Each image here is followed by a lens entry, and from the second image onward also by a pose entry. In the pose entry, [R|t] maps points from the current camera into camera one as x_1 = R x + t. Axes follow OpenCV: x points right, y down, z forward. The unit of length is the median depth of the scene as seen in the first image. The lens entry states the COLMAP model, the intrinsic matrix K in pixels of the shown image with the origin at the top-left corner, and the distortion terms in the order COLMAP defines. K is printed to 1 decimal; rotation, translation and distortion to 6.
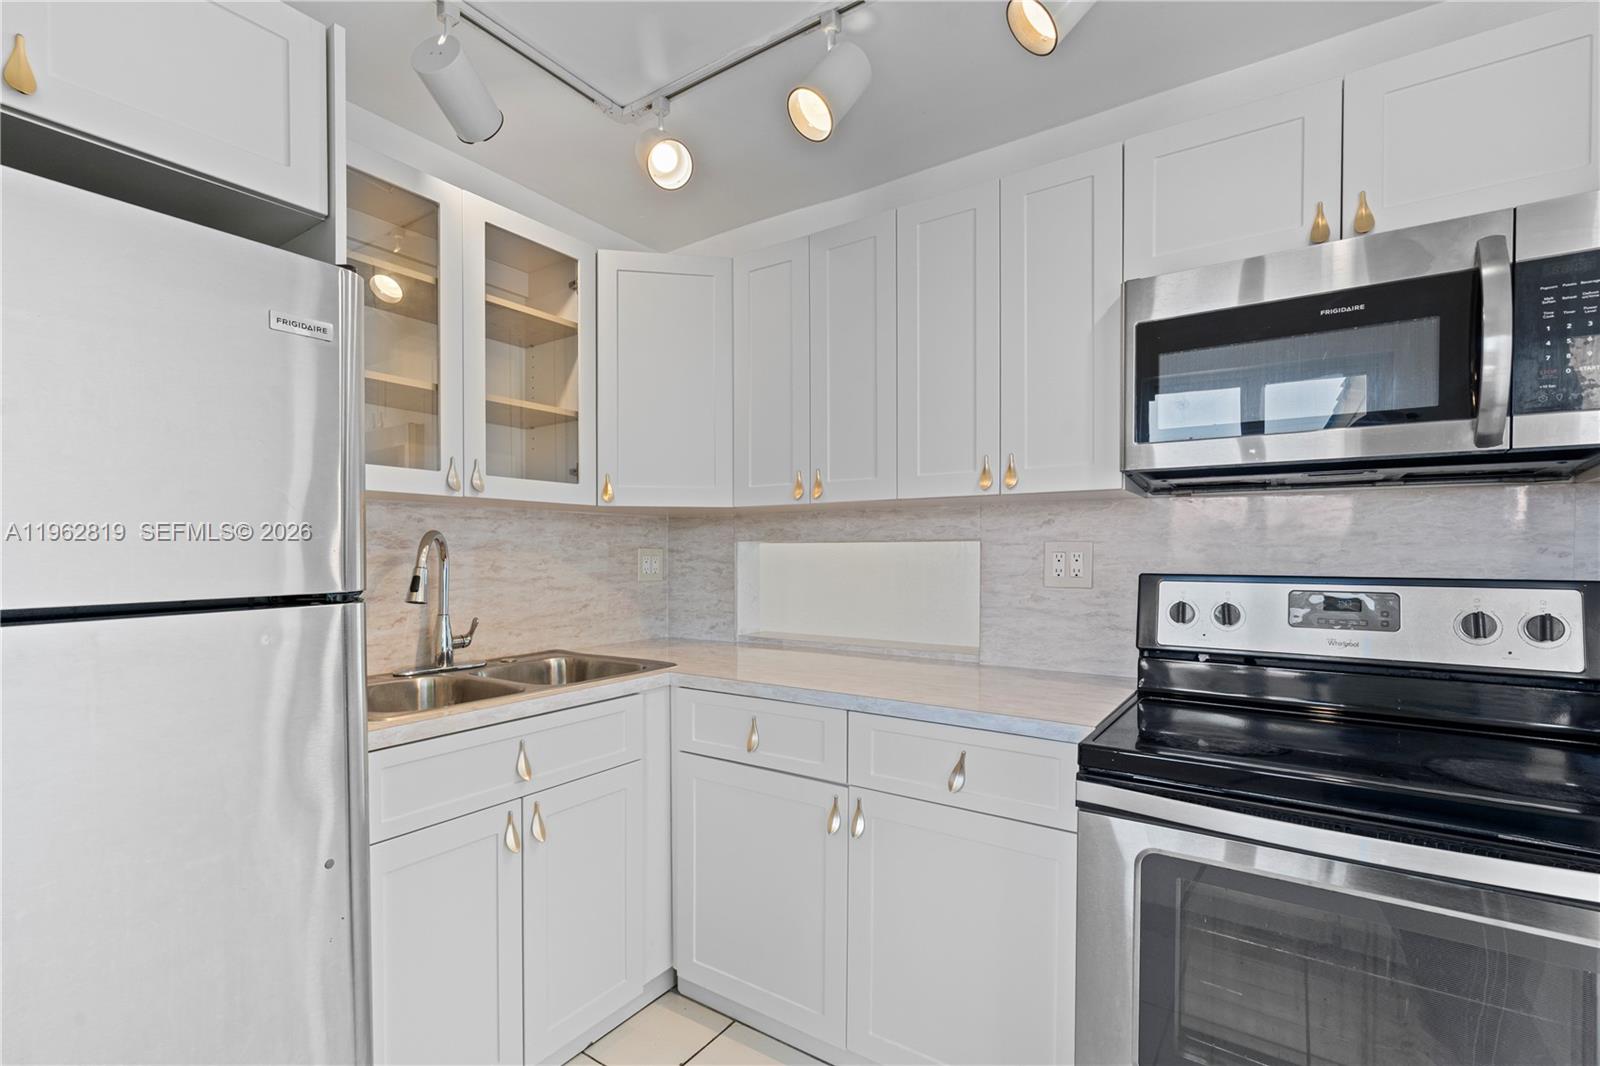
lens RADIAL K [[729.9, 0, 798.5], [0, 729.9, 552.5], [0, 0, 1]] dist [0.001053, 0.000167]
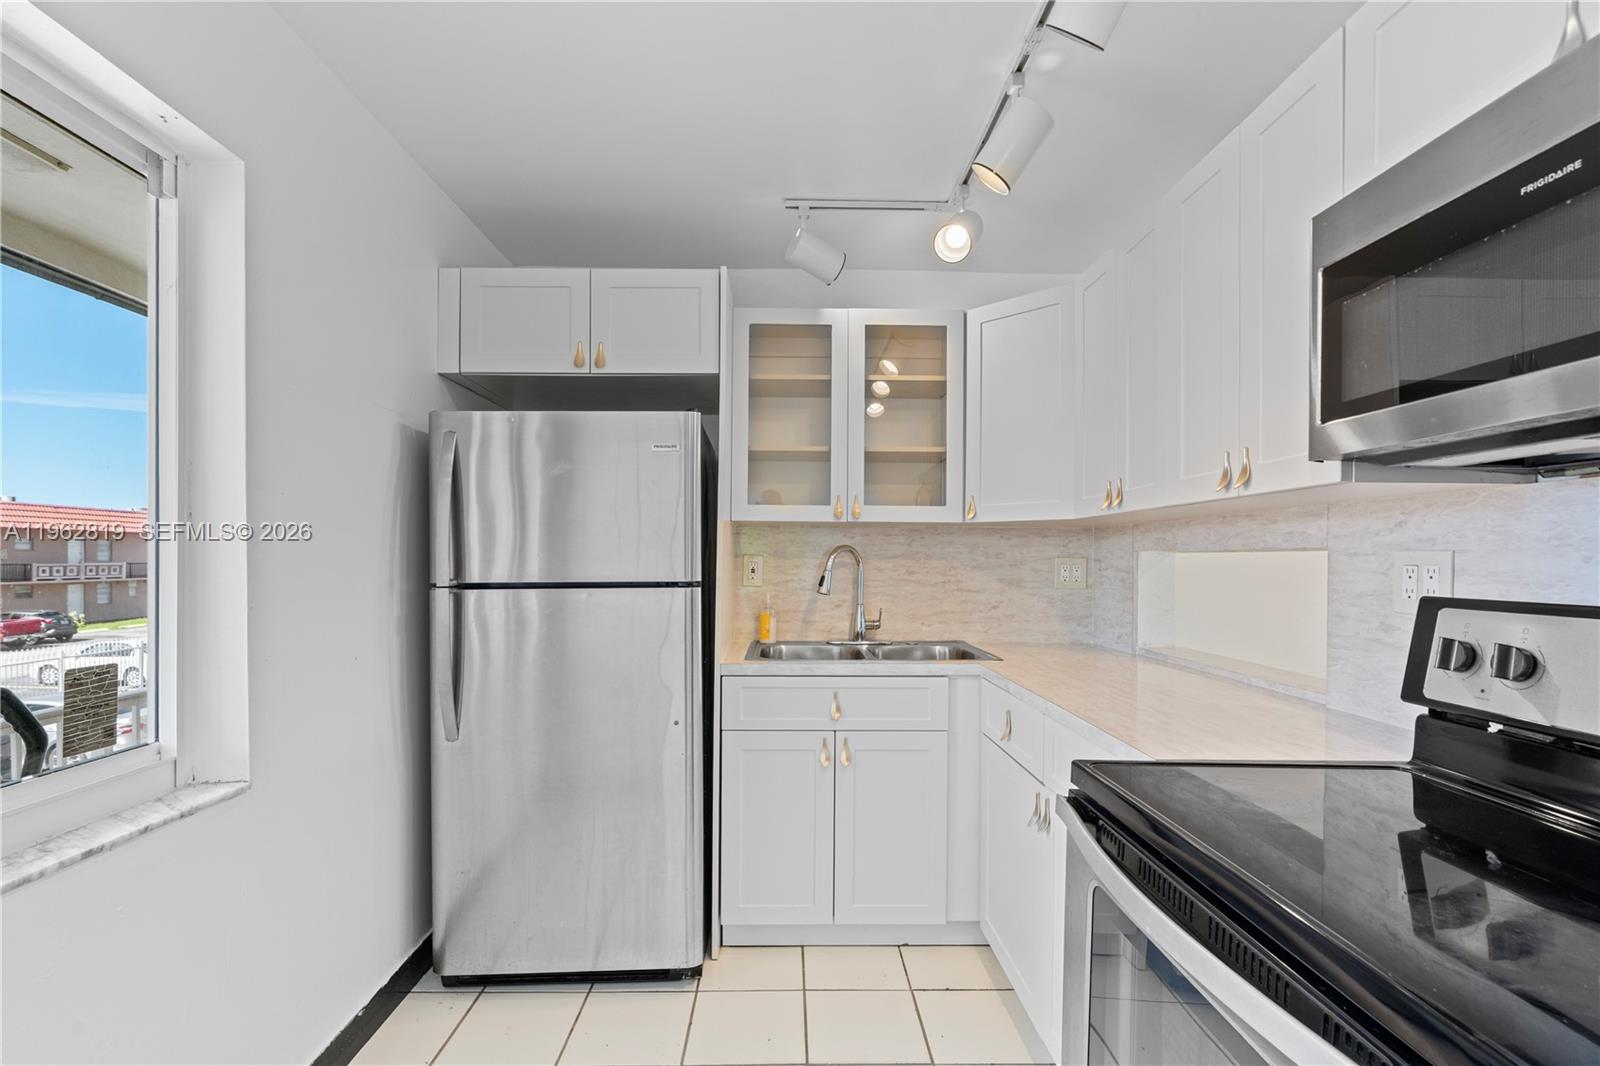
lens RADIAL K [[726.0, 0, 800.5], [0, 726.0, 548.6], [0, 0, 1]] dist [-0.002614, -0.000688]
pose [[0.581310, -0.006775, -0.813654, 0.555596], [-0.006560, 0.999894, -0.013013, -0.003644], [0.813656, 0.012902, 0.581204, 0.083261]]
